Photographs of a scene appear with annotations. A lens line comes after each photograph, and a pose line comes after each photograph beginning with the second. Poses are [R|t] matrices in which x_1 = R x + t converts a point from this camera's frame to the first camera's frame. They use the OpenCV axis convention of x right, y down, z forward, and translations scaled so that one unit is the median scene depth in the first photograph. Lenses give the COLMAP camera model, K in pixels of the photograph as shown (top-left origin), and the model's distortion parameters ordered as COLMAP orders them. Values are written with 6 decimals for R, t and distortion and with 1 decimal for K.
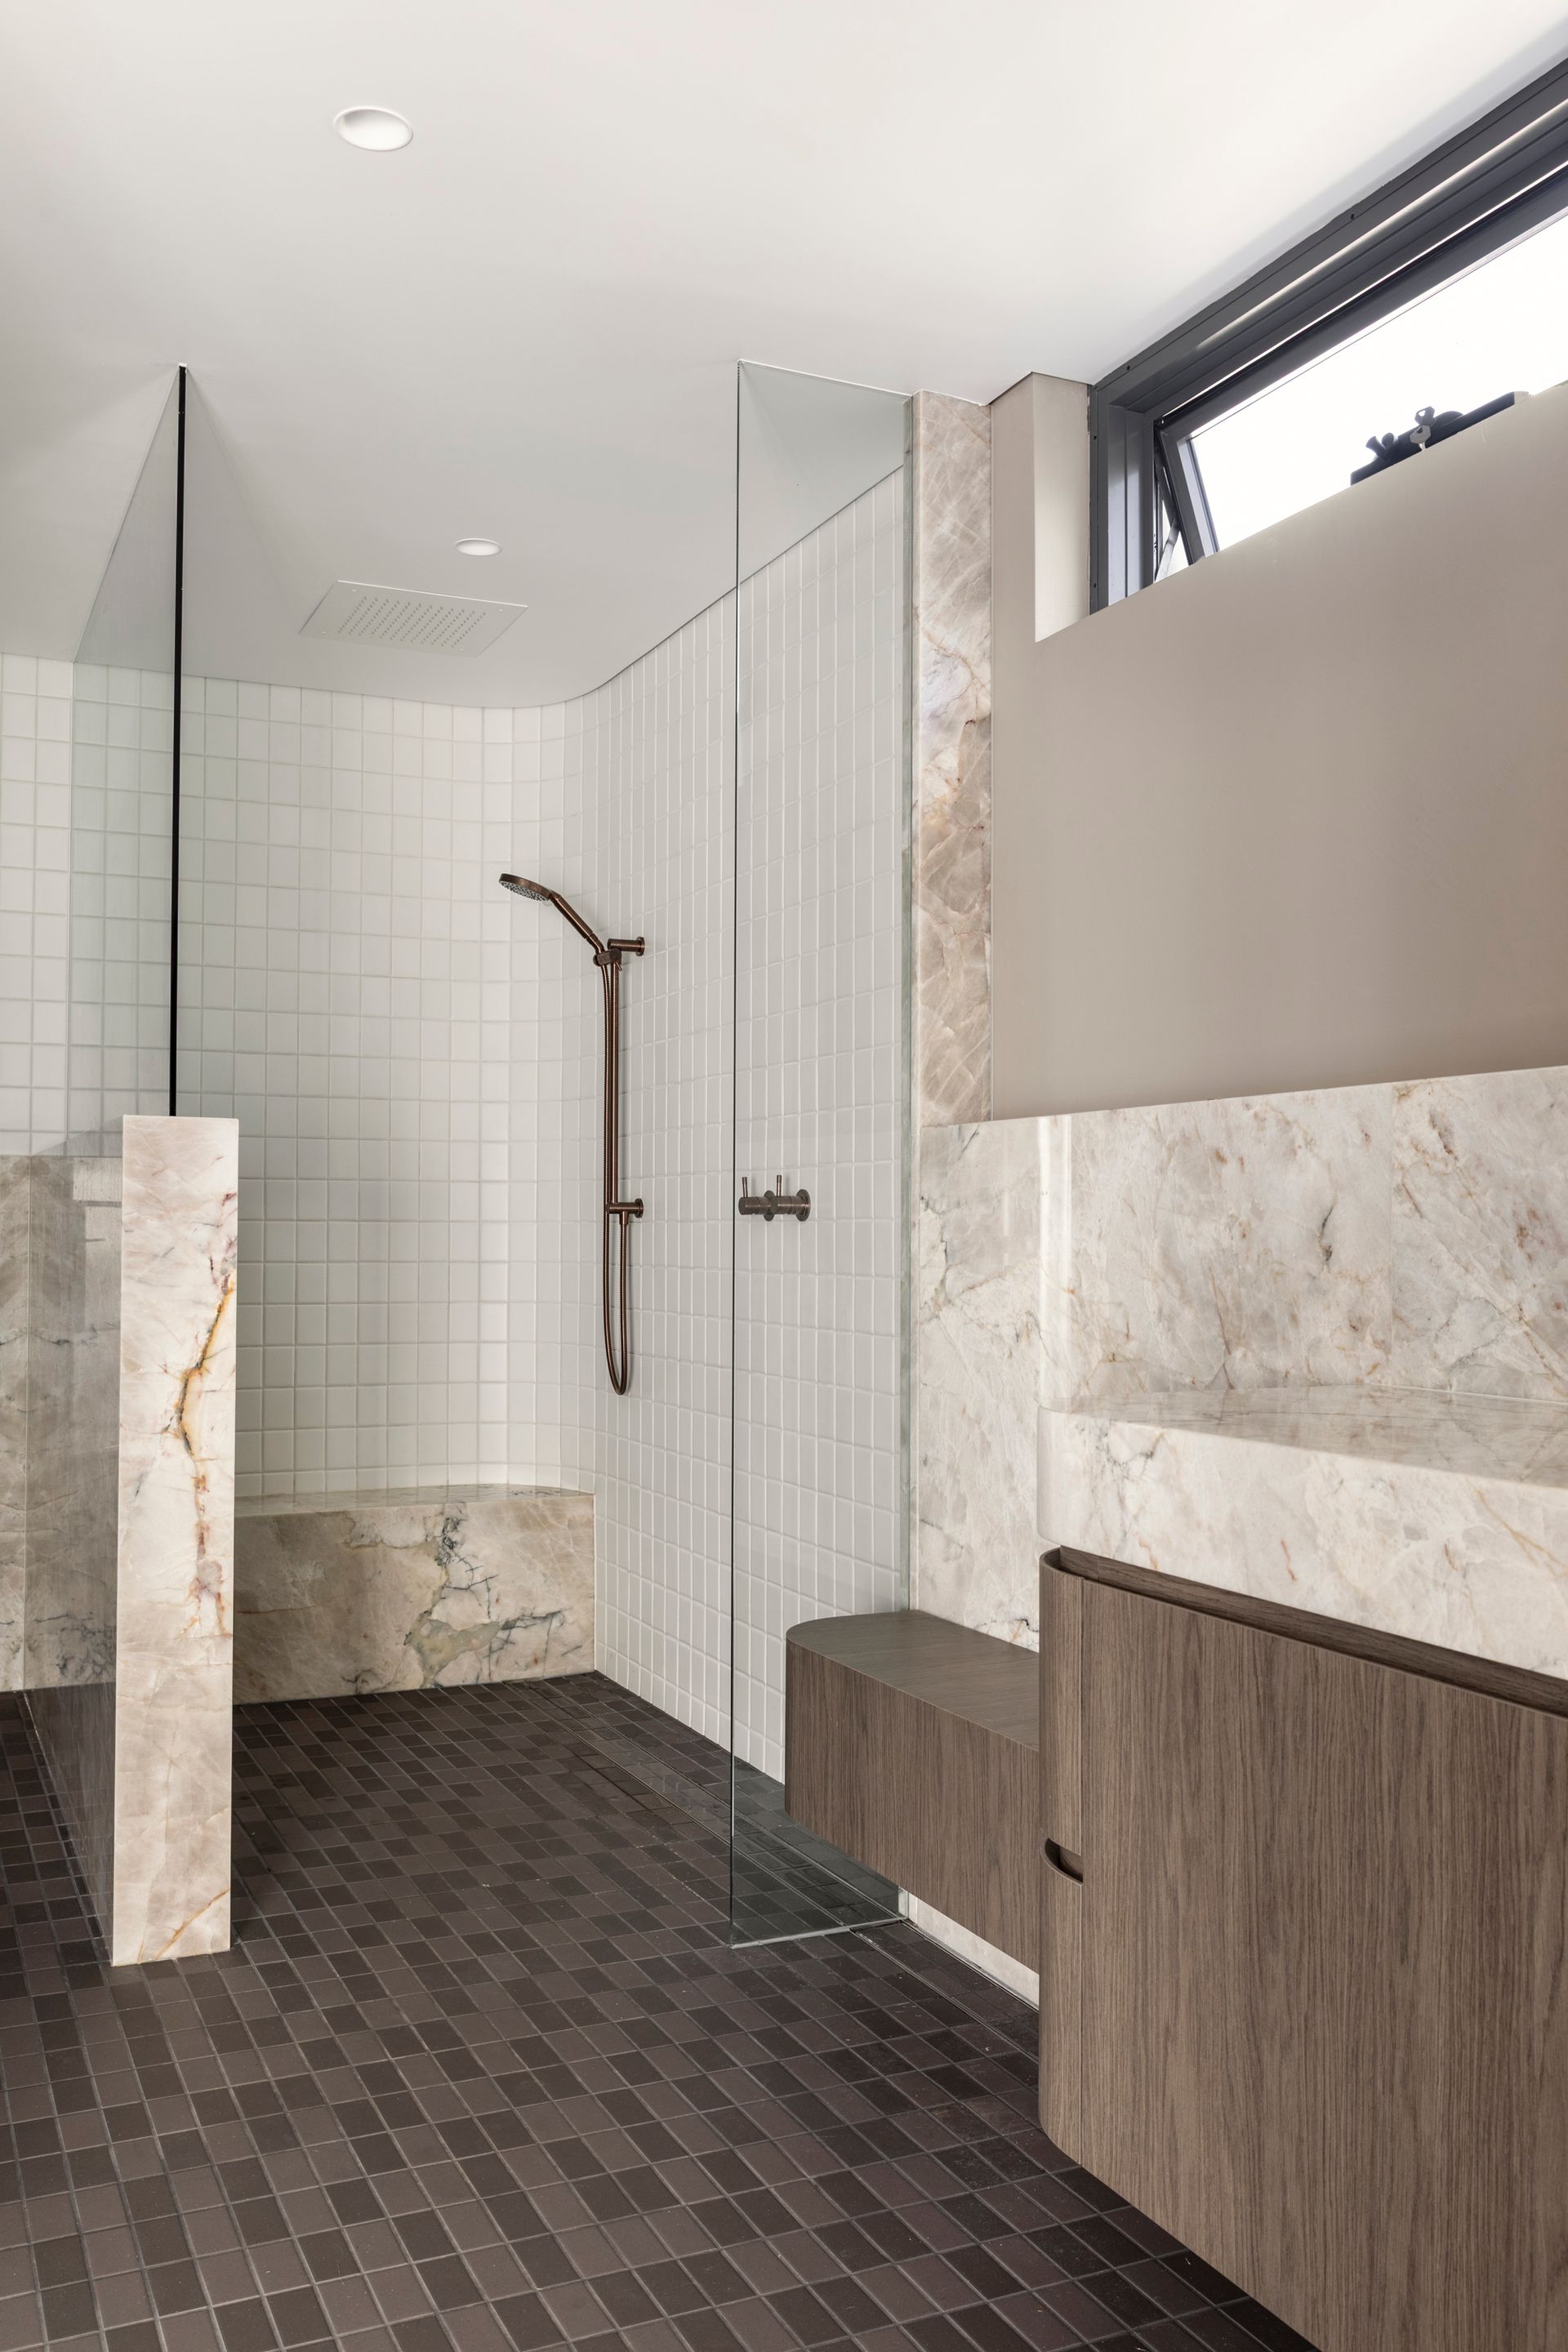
lens RADIAL K [[2004.0, 0, 777.7], [0, 2004.0, 1213.8], [0, 0, 1]] dist [0.017760, -0.002446]
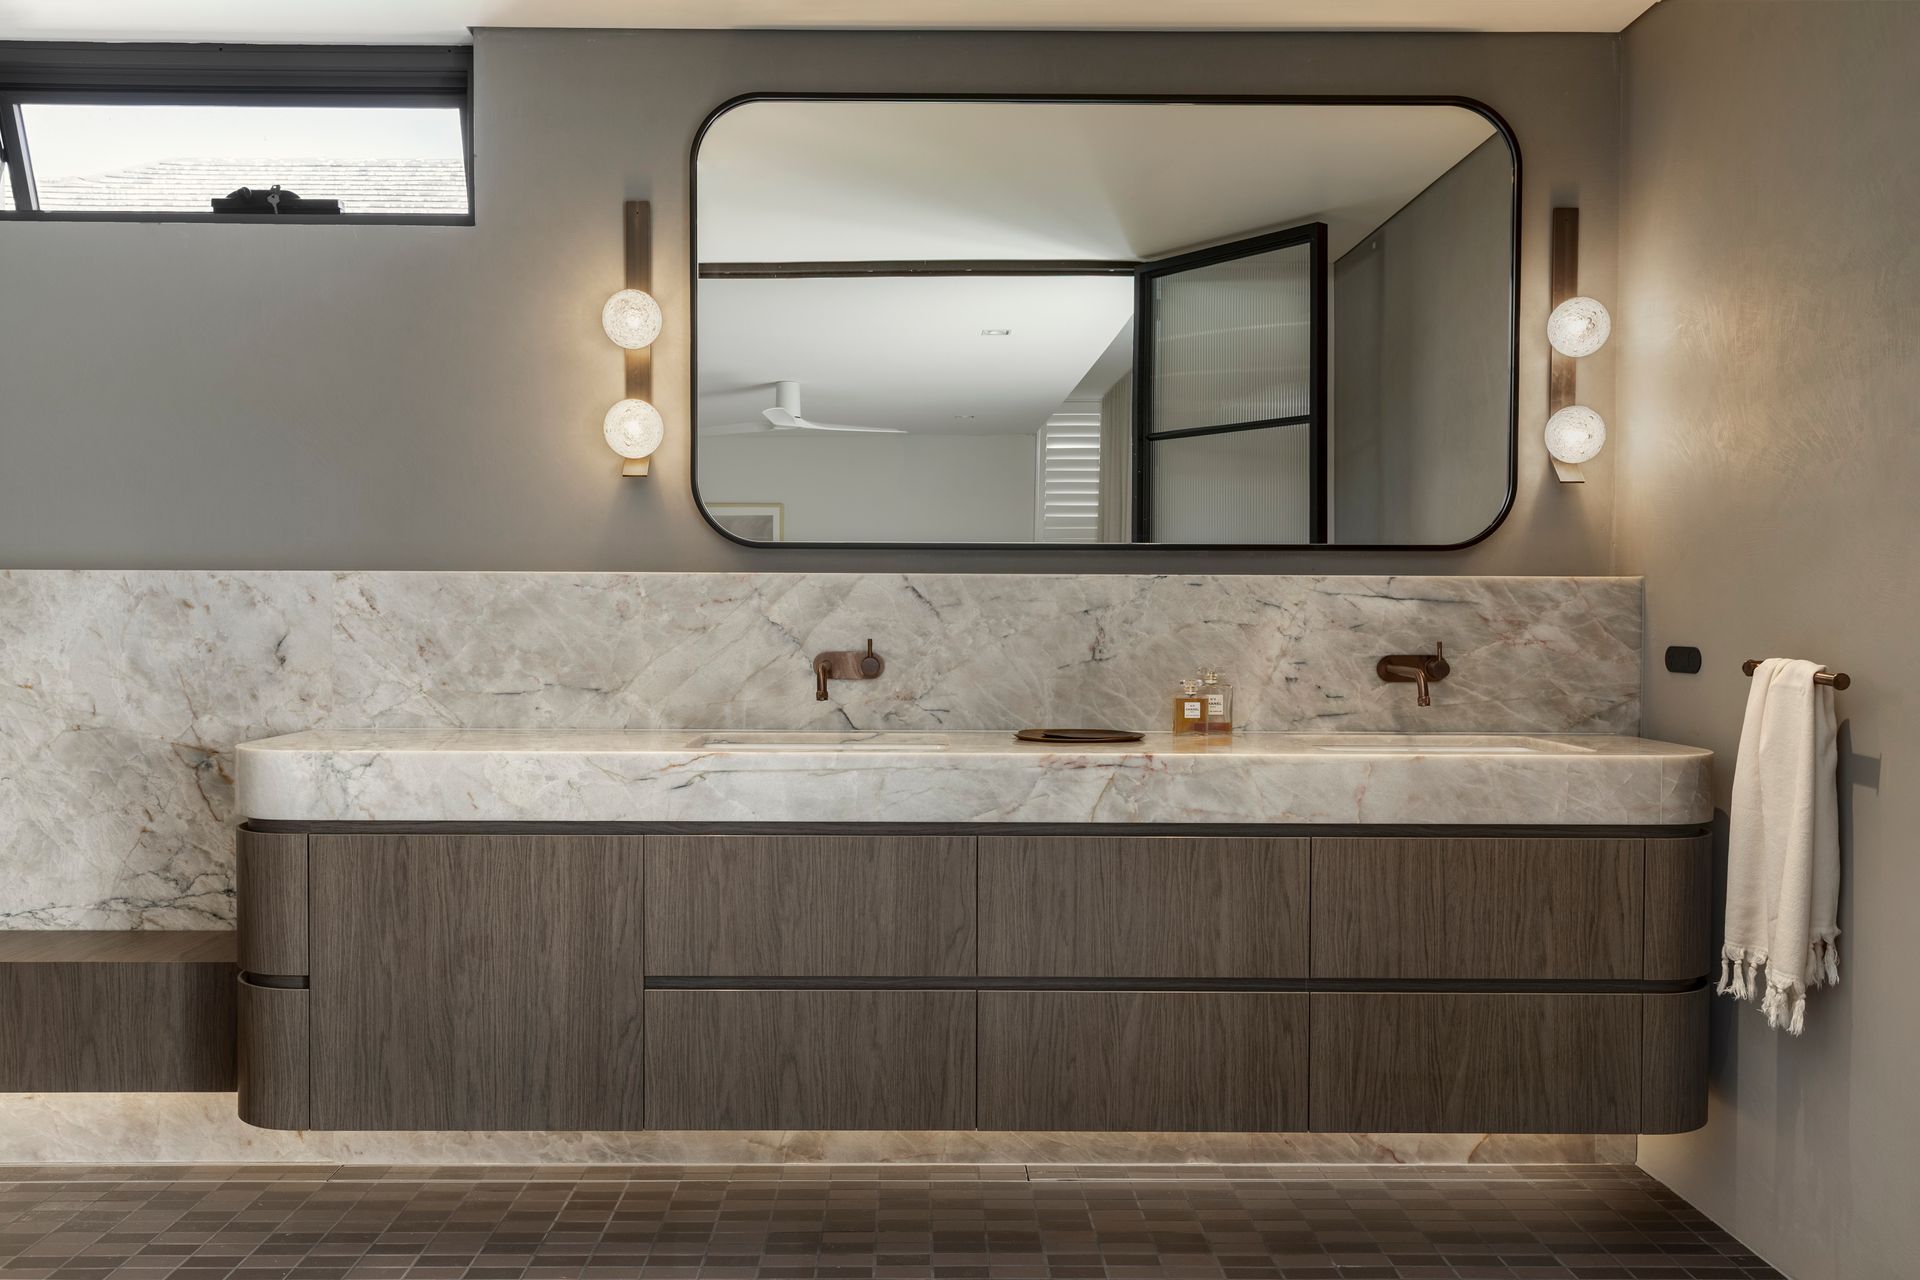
lens RADIAL K [[1635.9, 0, 948.7], [0, 1635.9, 660.1], [0, 0, 1]] dist [0.017760, -0.002446]
pose [[0.410305, -0.029696, 0.911465, -0.973846], [-0.010935, 0.999238, 0.037478, -0.050019], [-0.911883, -0.025344, 0.409668, -0.202099]]
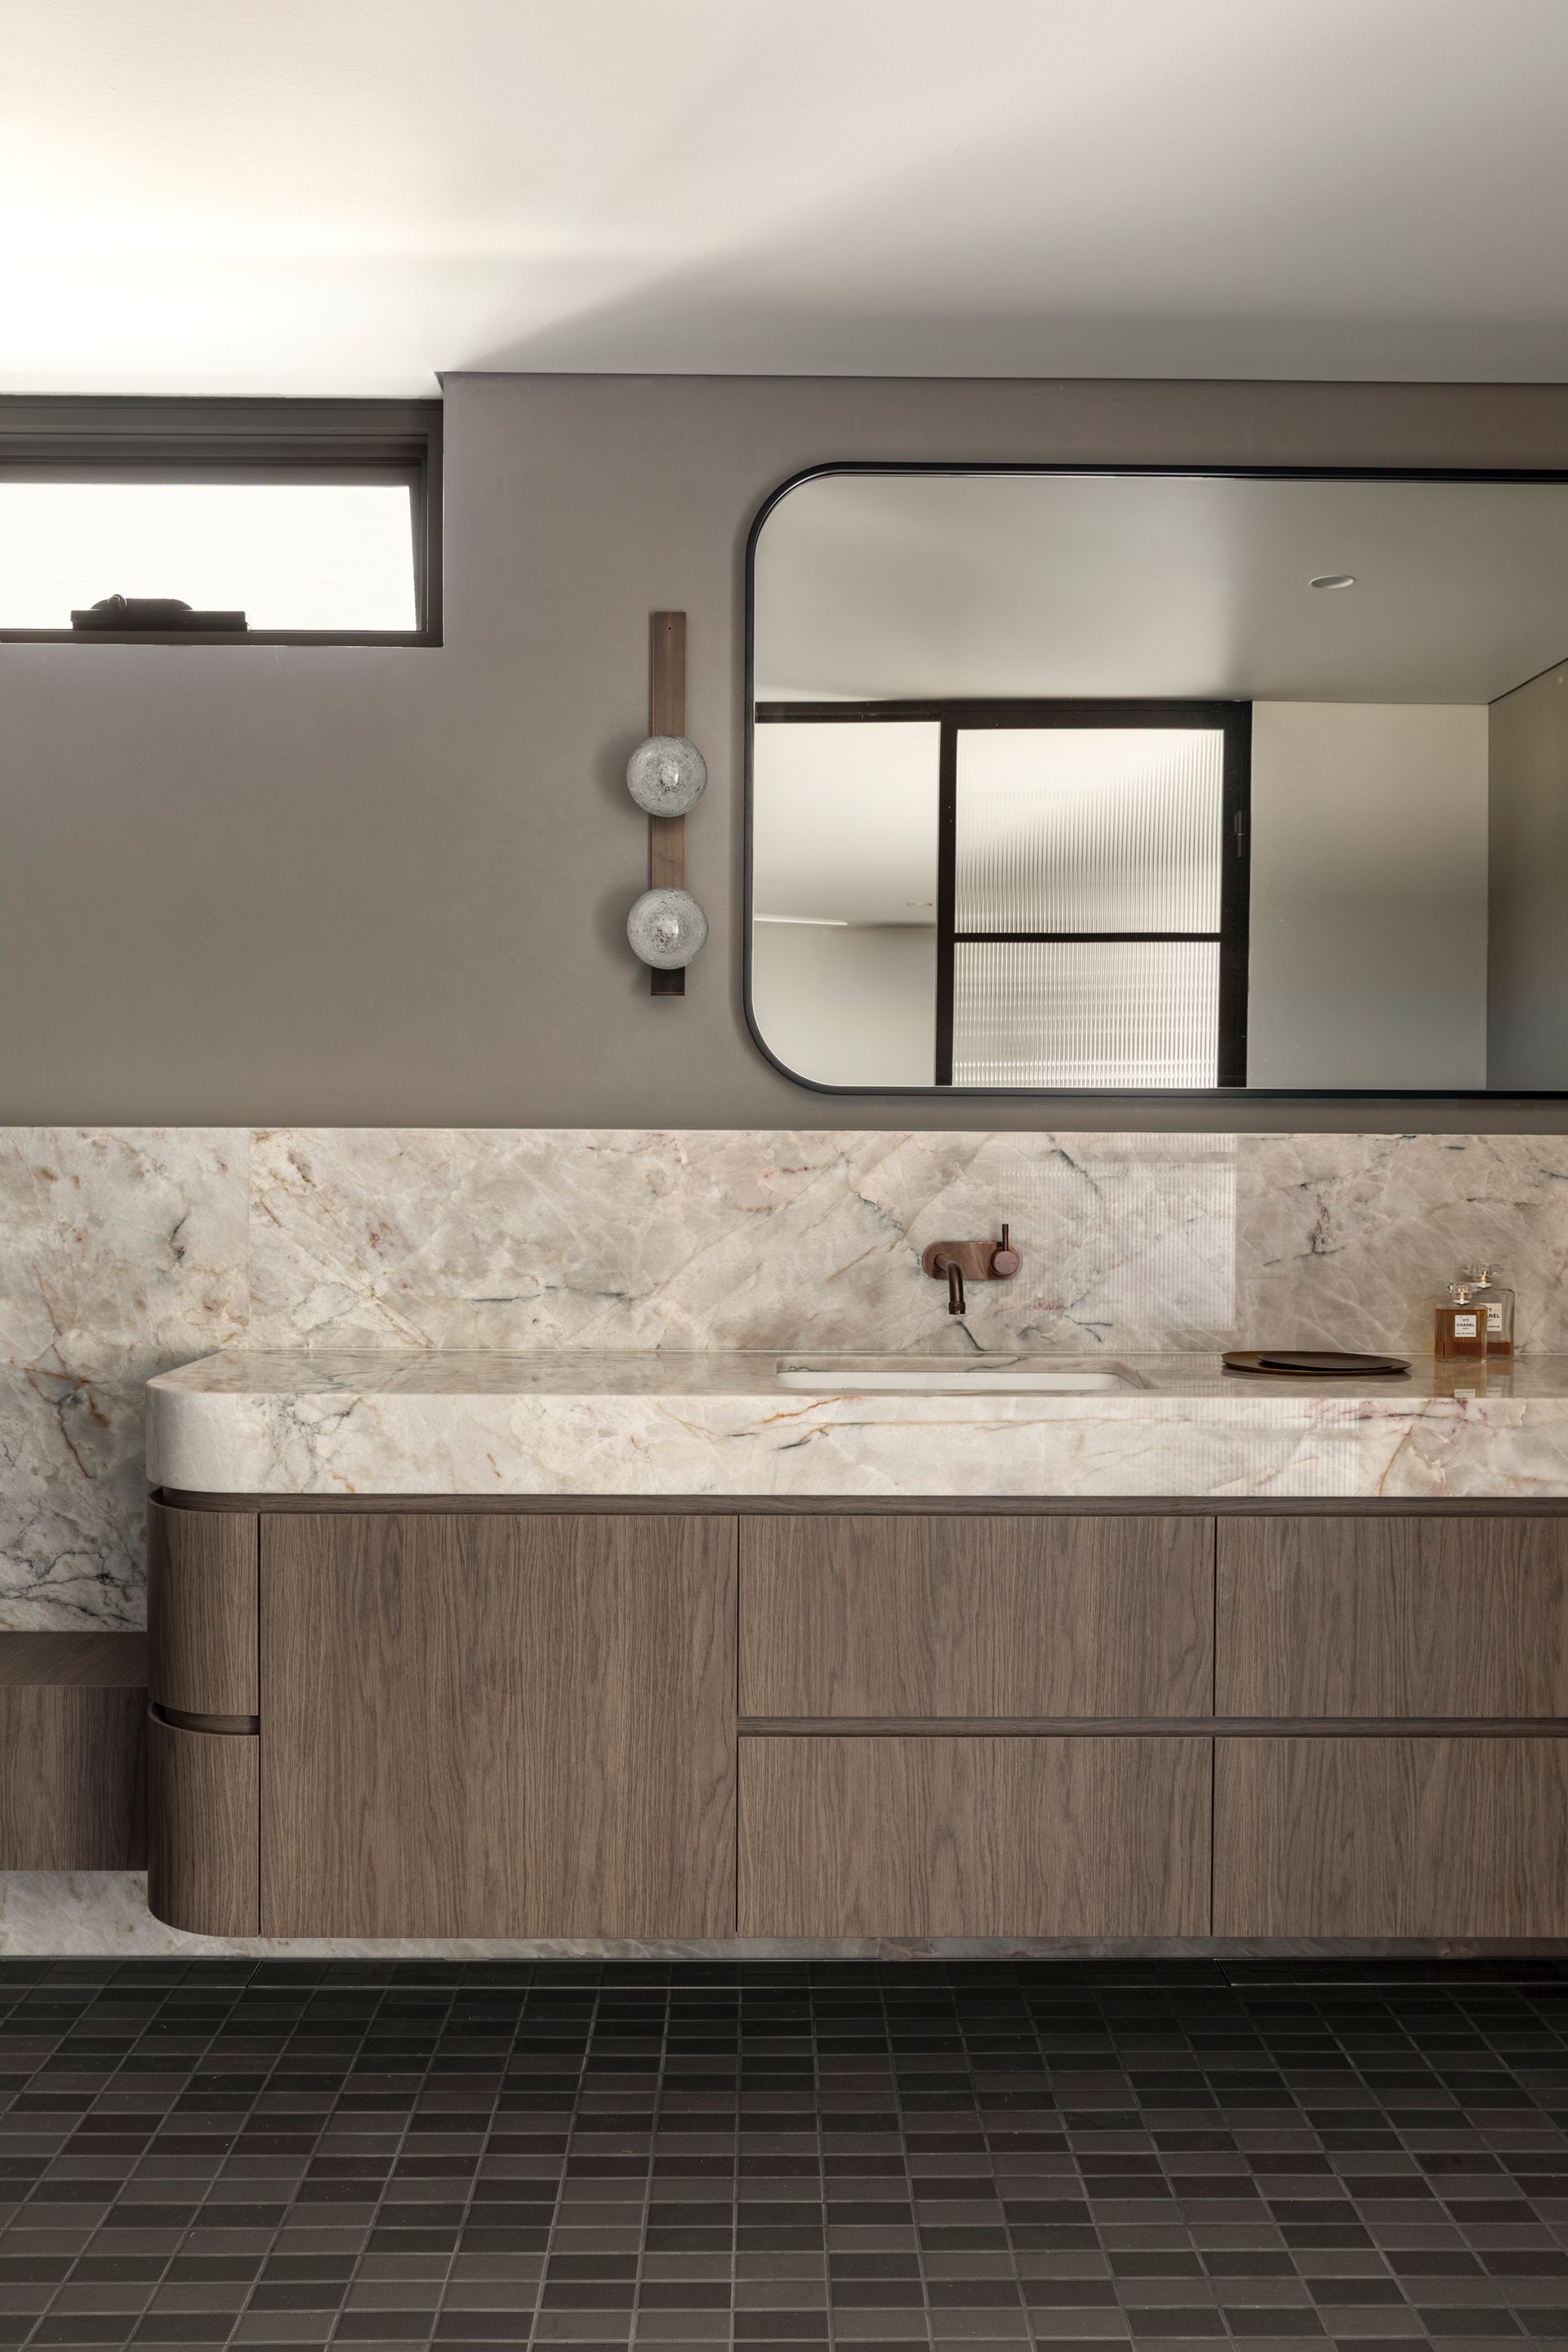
lens RADIAL K [[2019.0, 0, 784.0], [0, 2019.0, 1176.0], [0, 0, 1]] dist [-0.010800, 0.006542]
pose [[0.403816, -0.020445, 0.914612, -0.888511], [-0.012198, 0.999541, 0.027730, -0.082882], [-0.914759, -0.022354, 0.403381, 0.120760]]
